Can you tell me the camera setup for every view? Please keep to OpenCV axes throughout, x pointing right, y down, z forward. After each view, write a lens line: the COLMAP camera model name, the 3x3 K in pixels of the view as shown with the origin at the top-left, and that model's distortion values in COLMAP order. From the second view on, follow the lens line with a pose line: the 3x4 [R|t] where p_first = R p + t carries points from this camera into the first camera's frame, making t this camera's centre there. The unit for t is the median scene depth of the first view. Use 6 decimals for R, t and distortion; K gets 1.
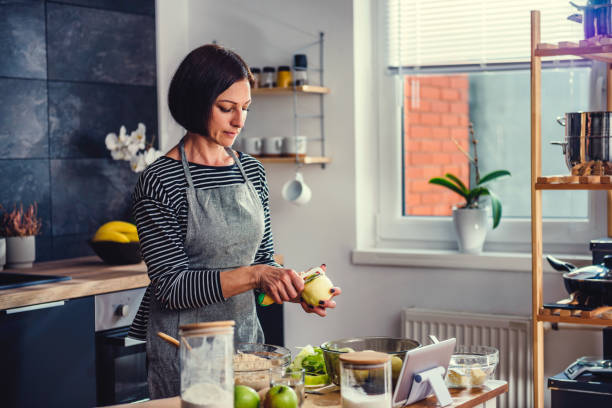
lens RADIAL K [[1182.5, 0, 306.0], [0, 1182.5, 204.0], [0, 0, 1]] dist [0.170385, -0.373723]
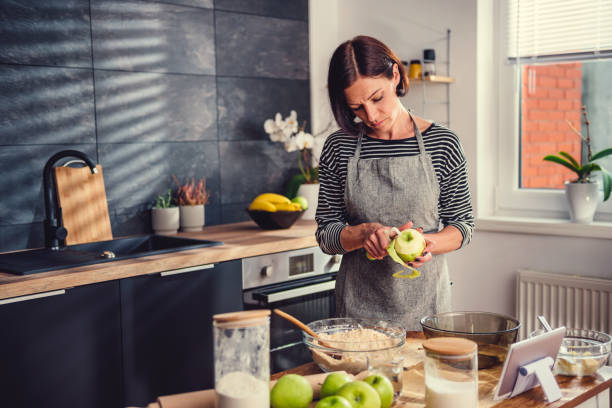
lens RADIAL K [[828.9, 0, 306.0], [0, 828.9, 204.0], [0, 0, 1]] dist [0.148353, -0.002683]
pose [[0.984317, 0.008187, -0.176219, 0.022901], [-0.000797, 0.999119, 0.041962, -0.009267], [0.176408, -0.041164, 0.983456, 0.175032]]
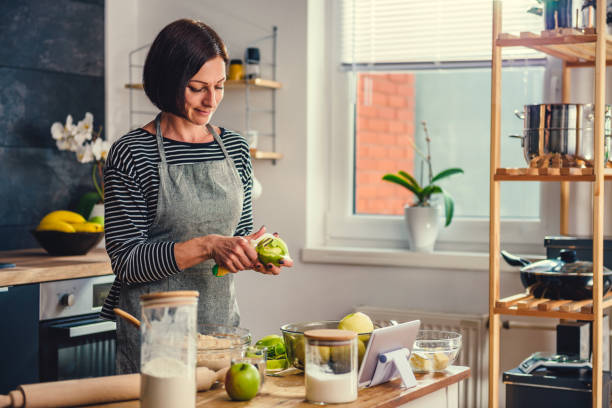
lens RADIAL K [[1182.5, 0, 306.0], [0, 1182.5, 204.0], [0, 0, 1]] dist [0.170385, -0.373723]
pose [[0.998175, 0.020272, 0.056890, -0.015095], [-0.019192, 0.999626, -0.019468, 0.022800], [-0.057264, 0.018341, 0.998191, 0.017059]]
